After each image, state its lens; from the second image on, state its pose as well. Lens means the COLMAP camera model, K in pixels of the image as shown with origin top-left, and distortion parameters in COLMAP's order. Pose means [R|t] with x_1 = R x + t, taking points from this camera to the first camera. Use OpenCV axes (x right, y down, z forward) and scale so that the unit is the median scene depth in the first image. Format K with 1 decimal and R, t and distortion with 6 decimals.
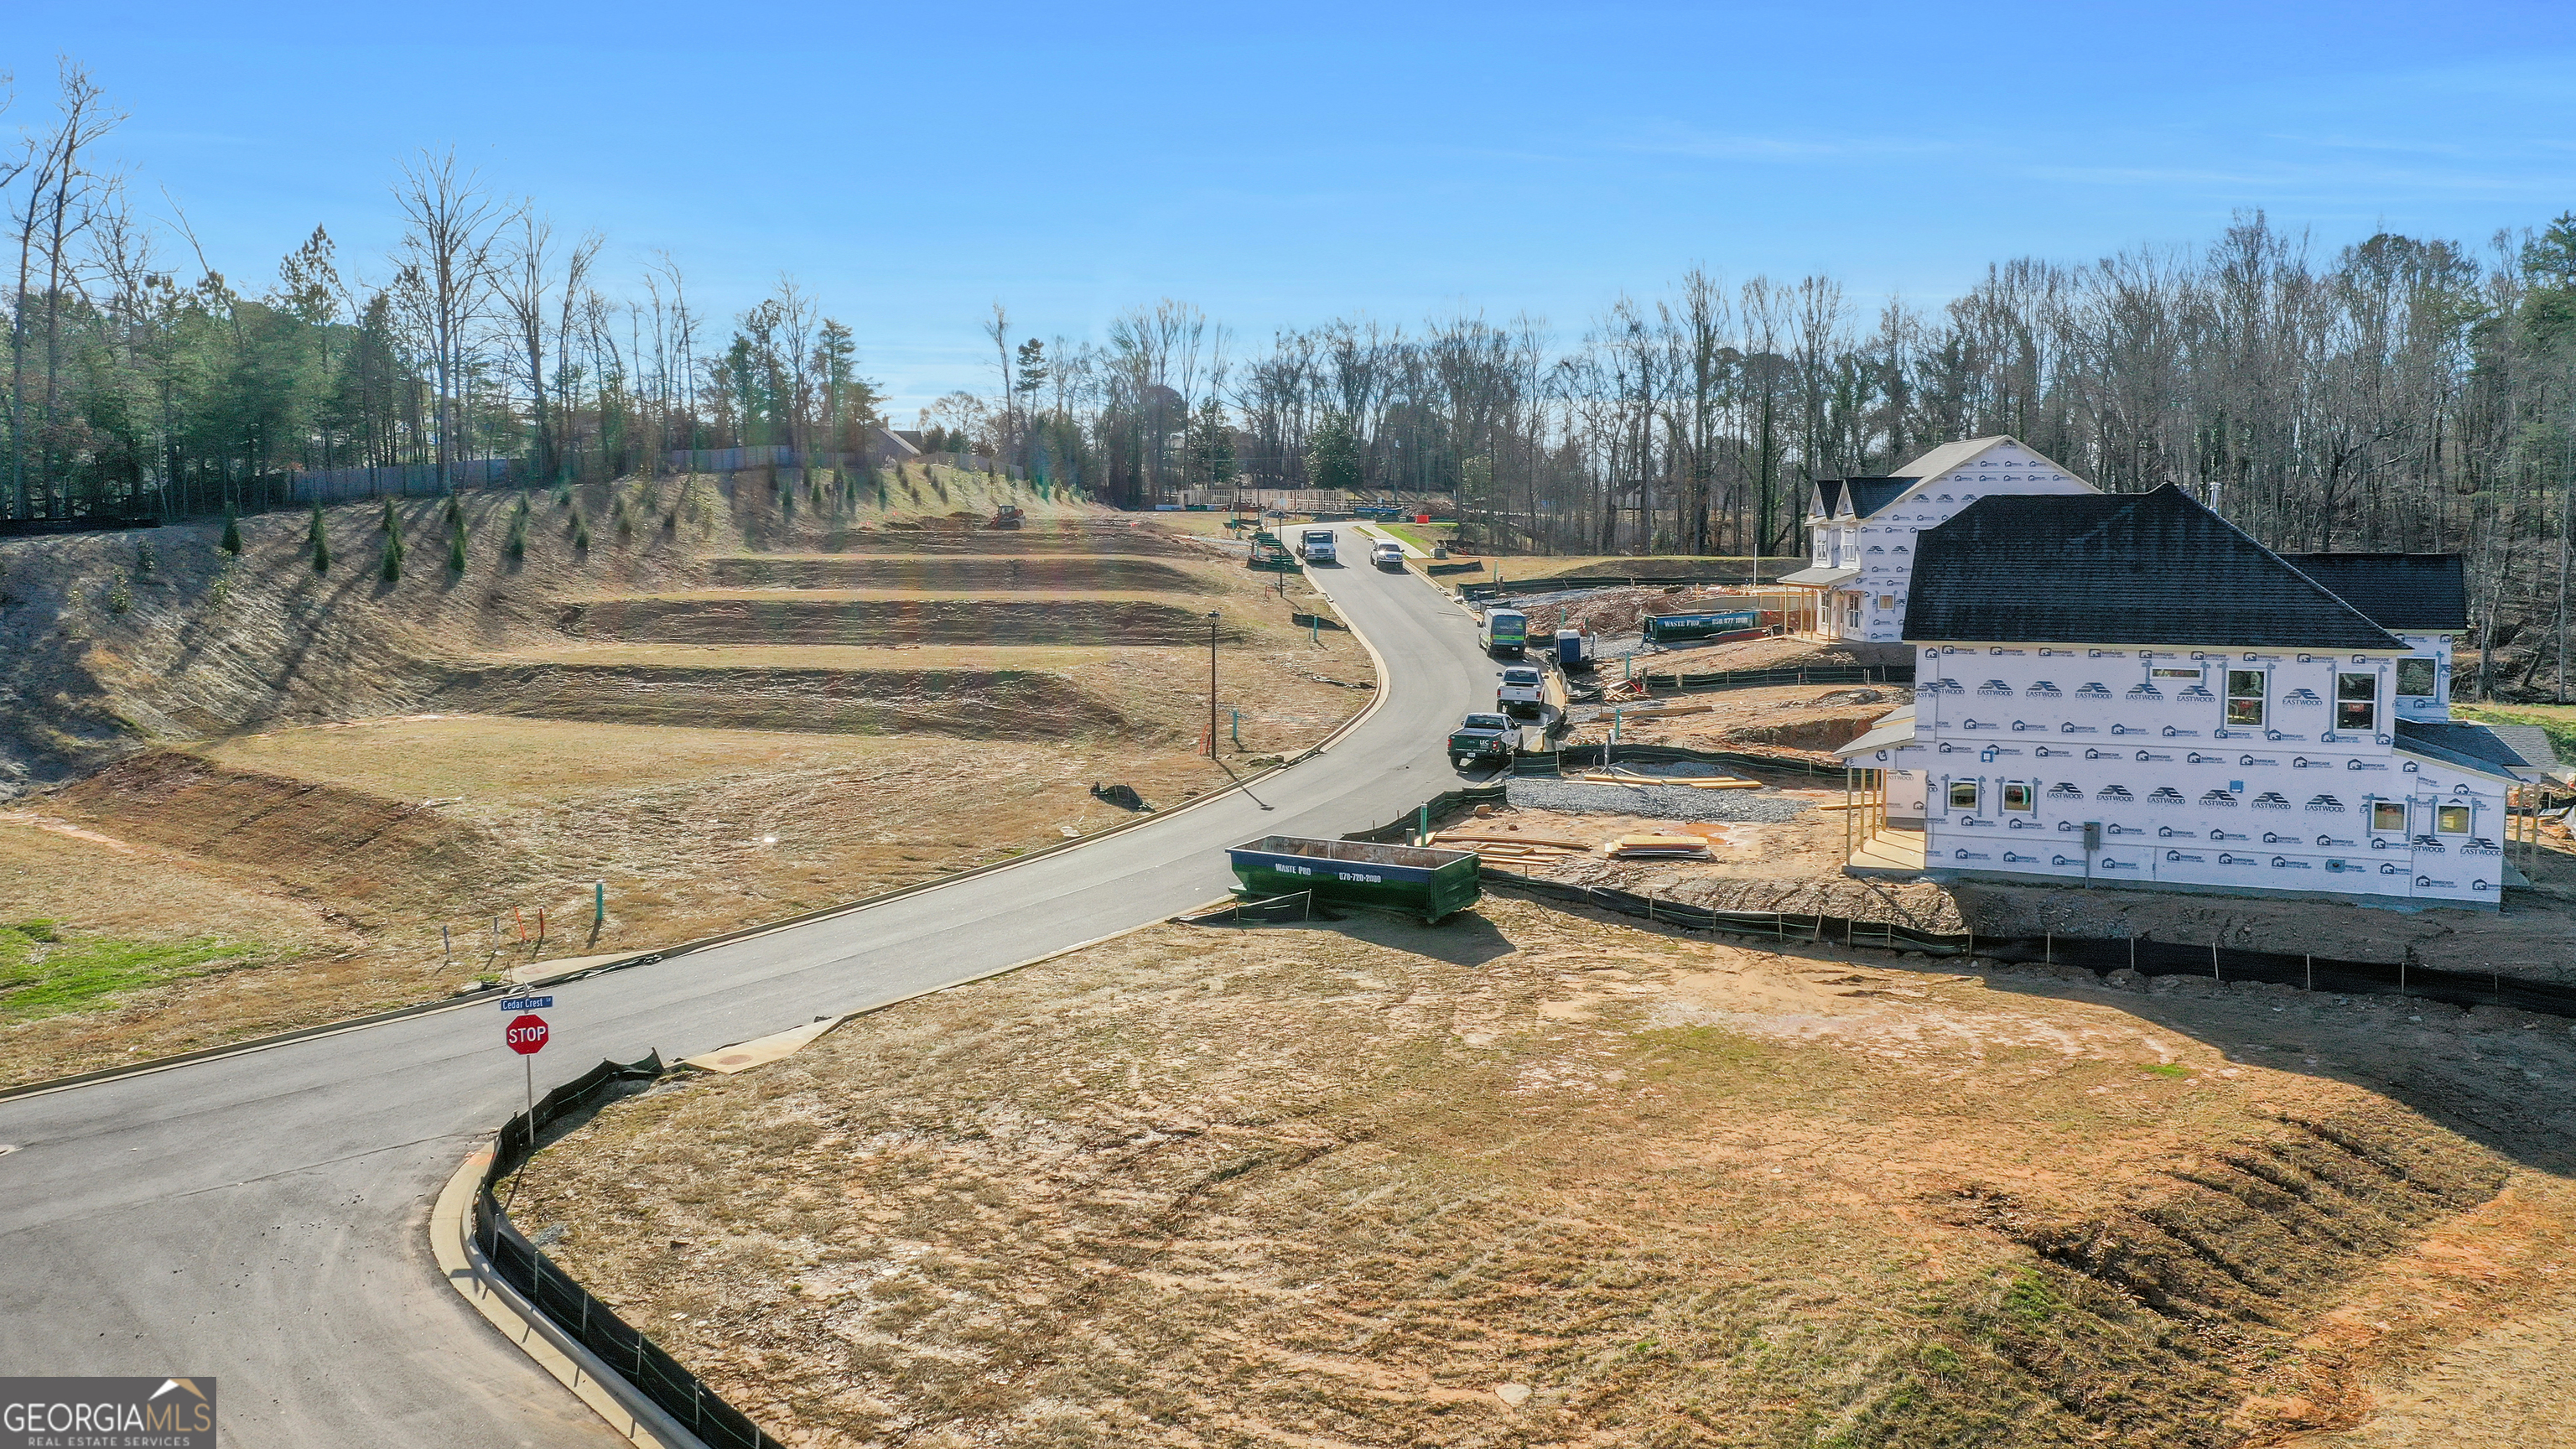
lens RADIAL K [[2093.3, 0, 1288.0], [0, 2093.3, 724.5], [0, 0, 1]] dist [-0.010614, -0.010634]
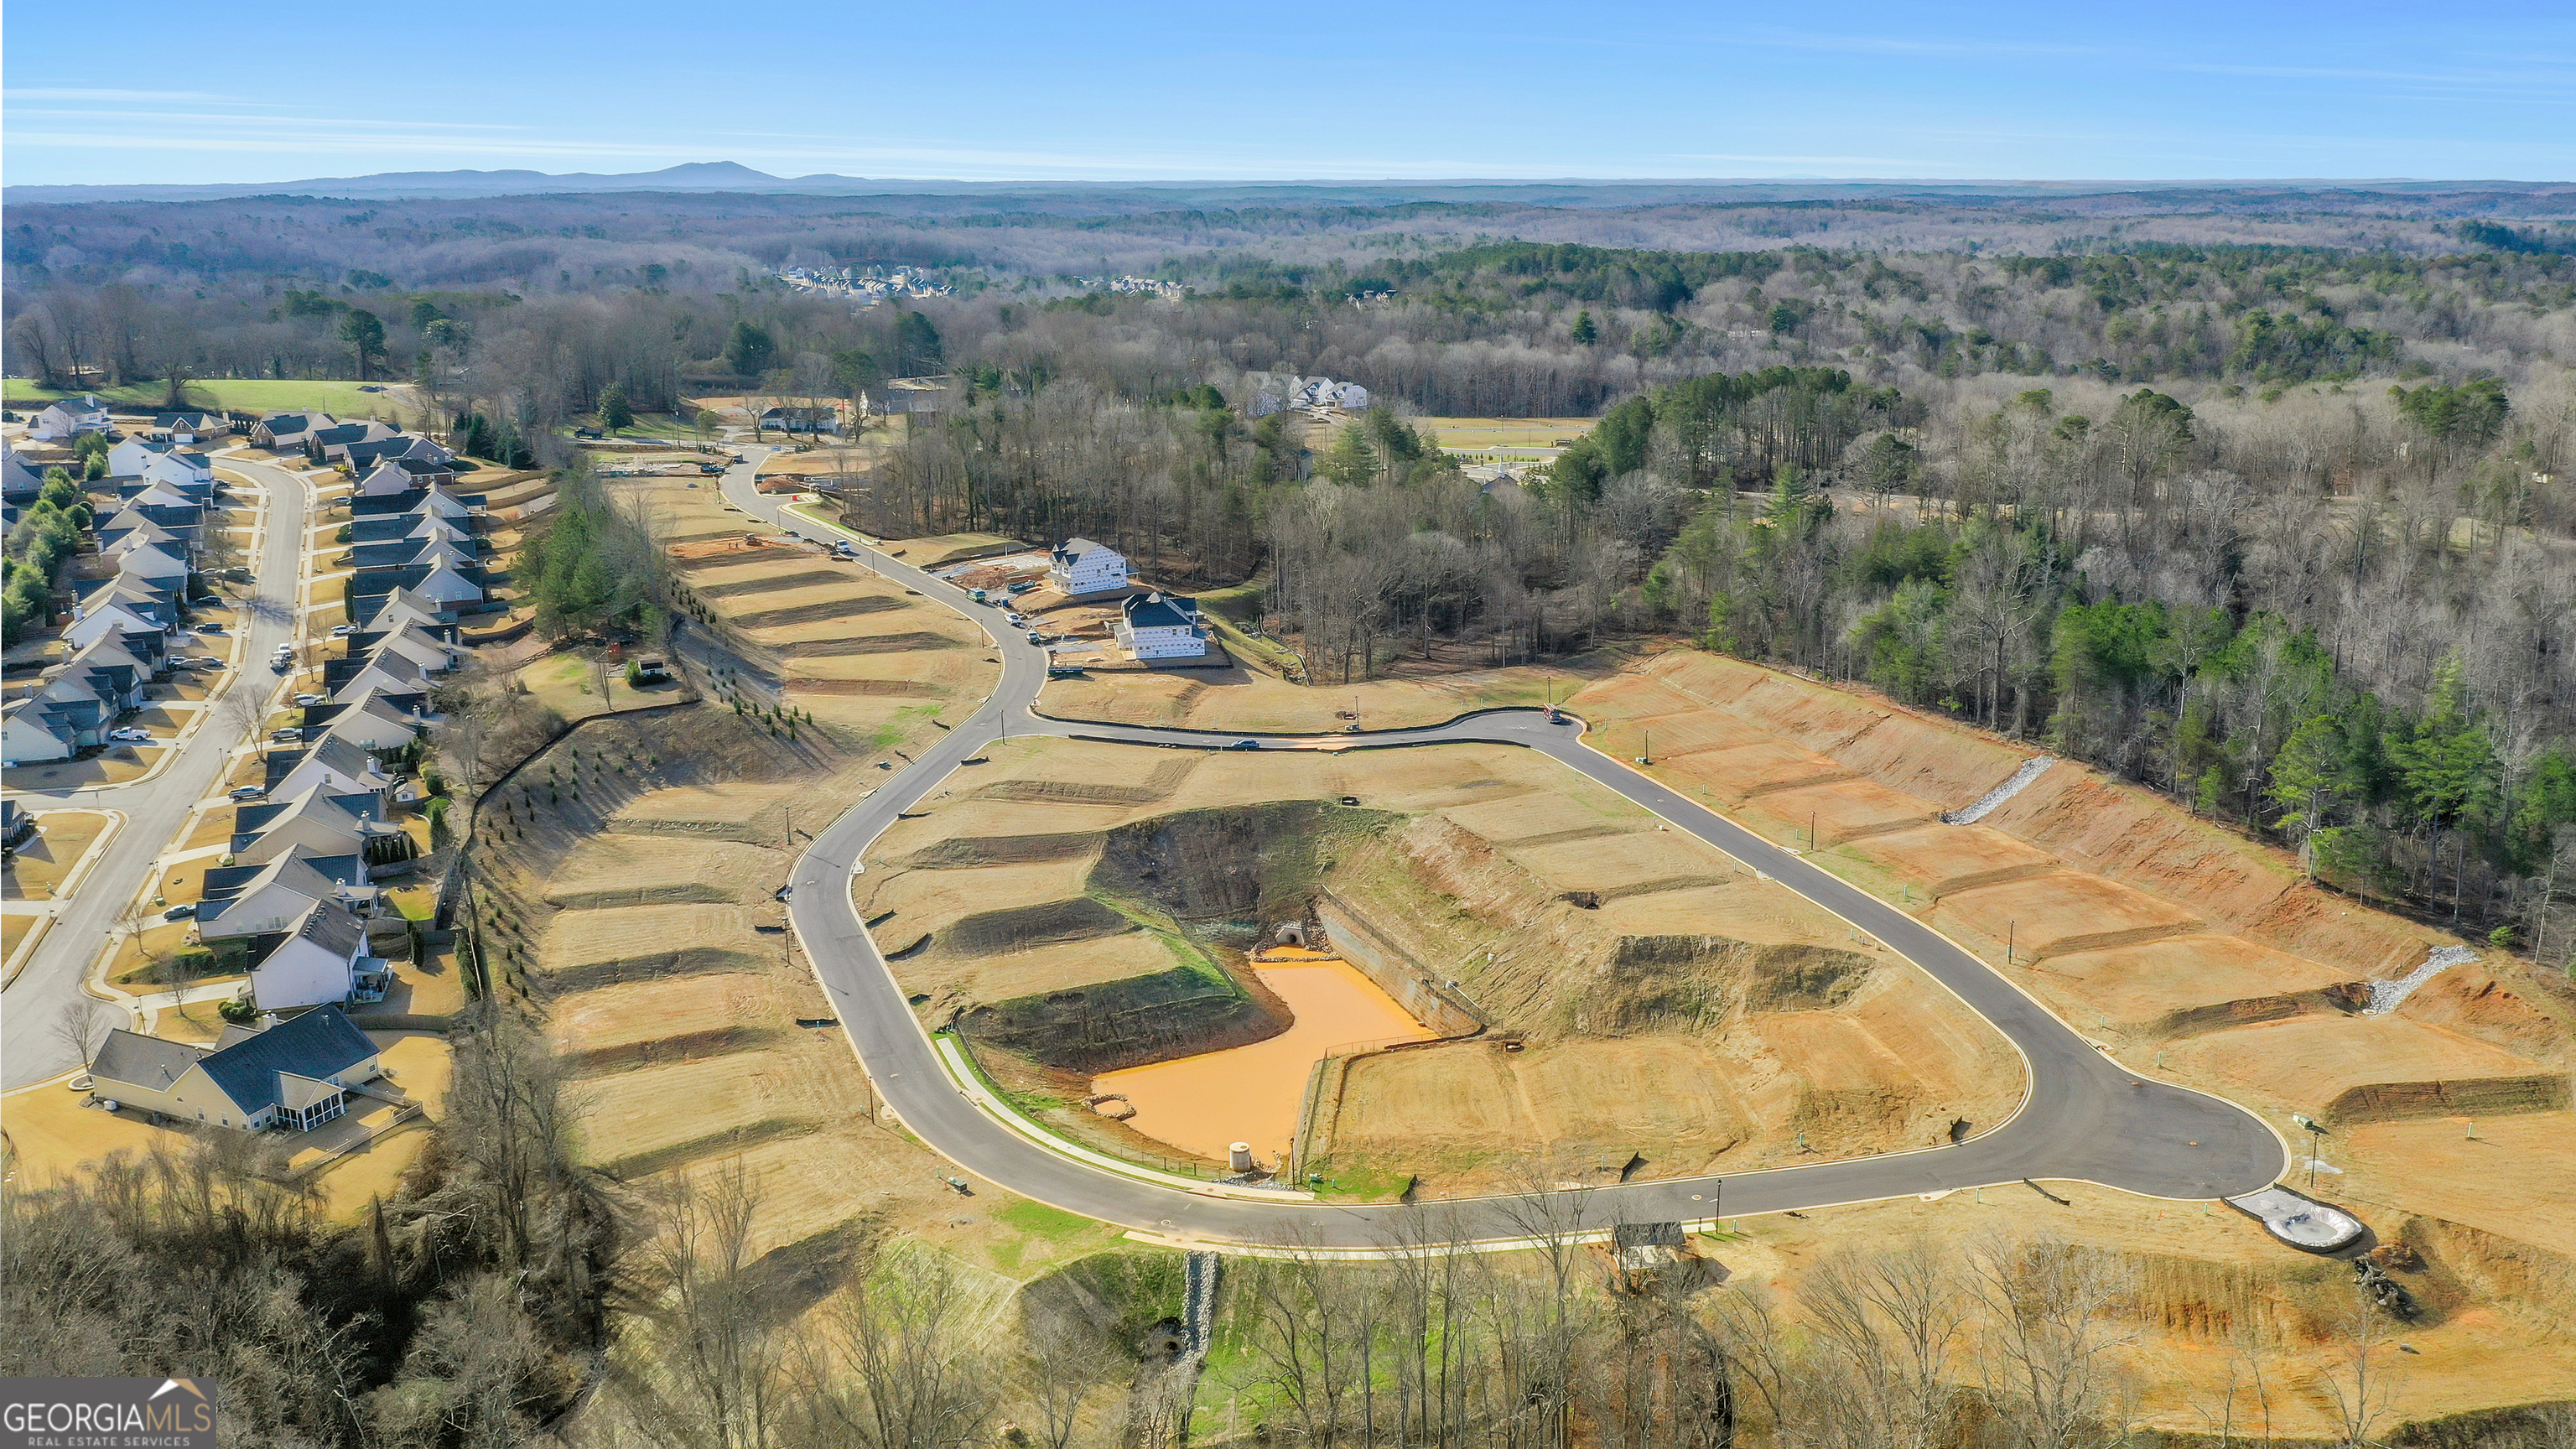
lens RADIAL K [[2093.3, 0, 1288.0], [0, 2093.3, 724.5], [0, 0, 1]] dist [-0.010614, -0.010634]
pose [[0.833074, -0.147550, 0.533120, -0.545817], [0.055286, 0.981152, 0.185159, -0.176132], [-0.550392, -0.124777, 0.825530, -0.917546]]
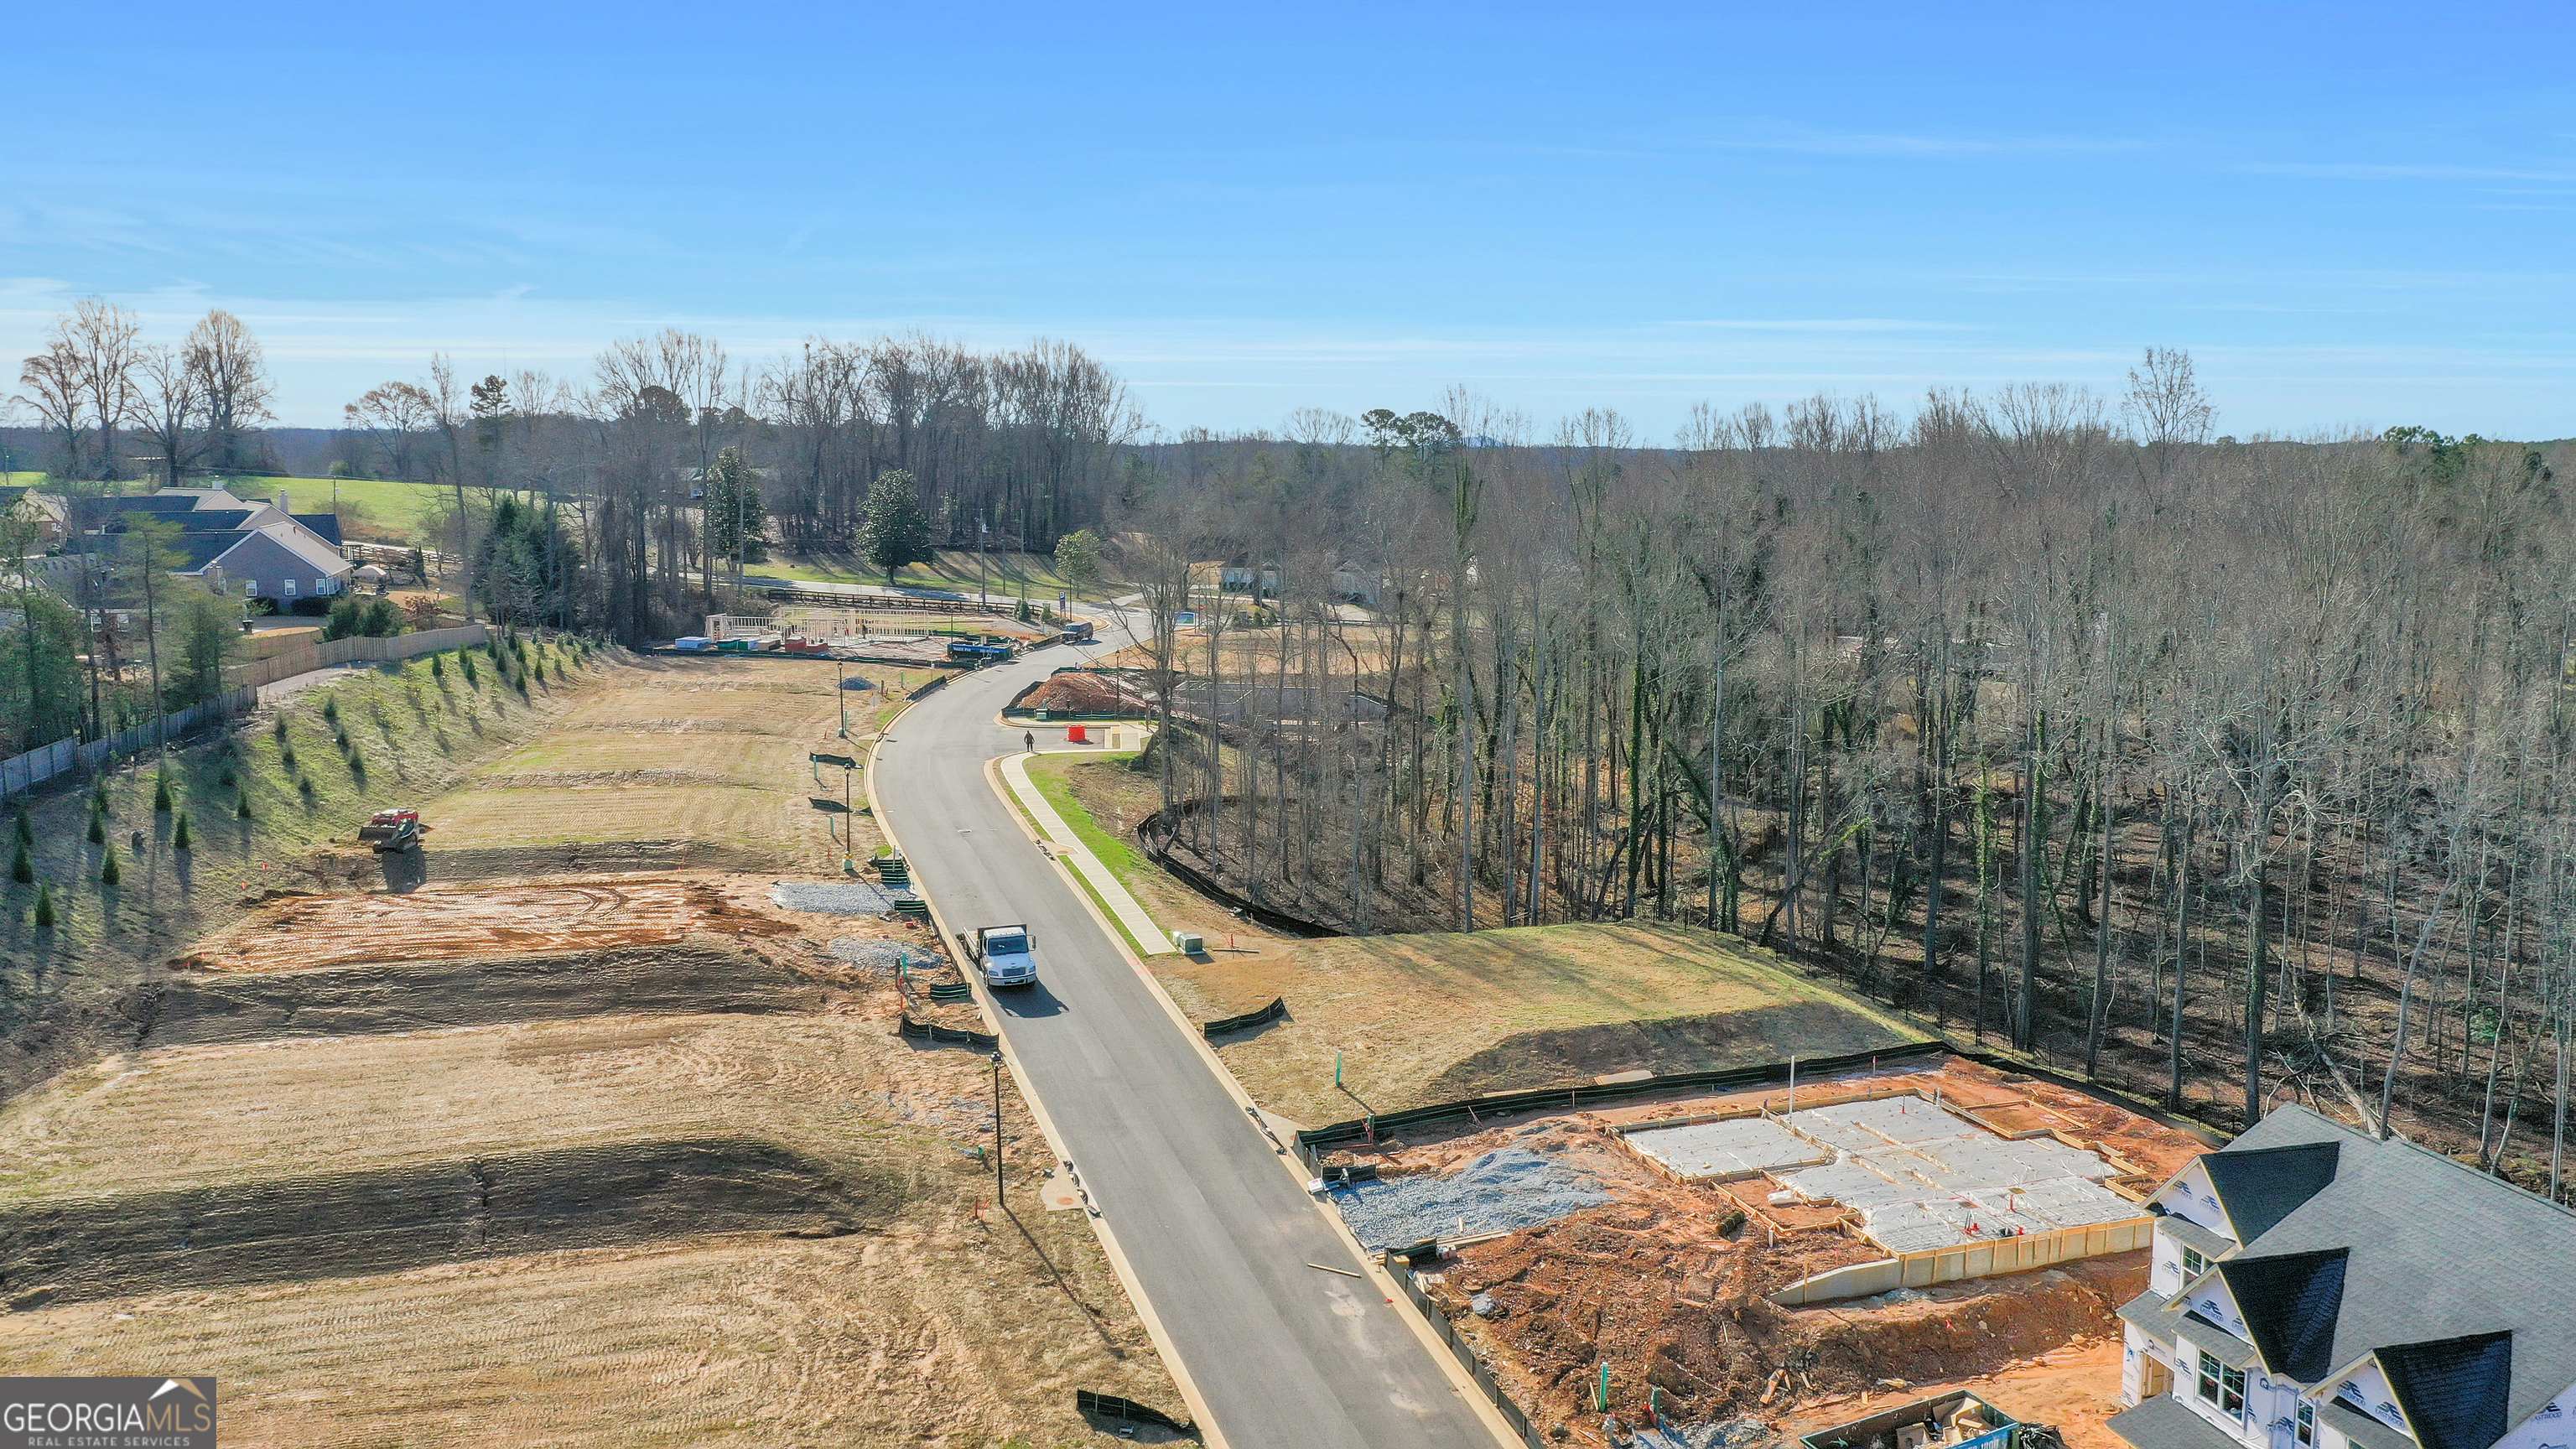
lens RADIAL K [[2093.3, 0, 1288.0], [0, 2093.3, 724.5], [0, 0, 1]] dist [-0.010614, -0.010634]
pose [[0.971324, -0.031593, 0.235653, -0.024367], [0.021185, 0.998690, 0.046568, -0.091097], [-0.236815, -0.040240, 0.970721, 0.195910]]
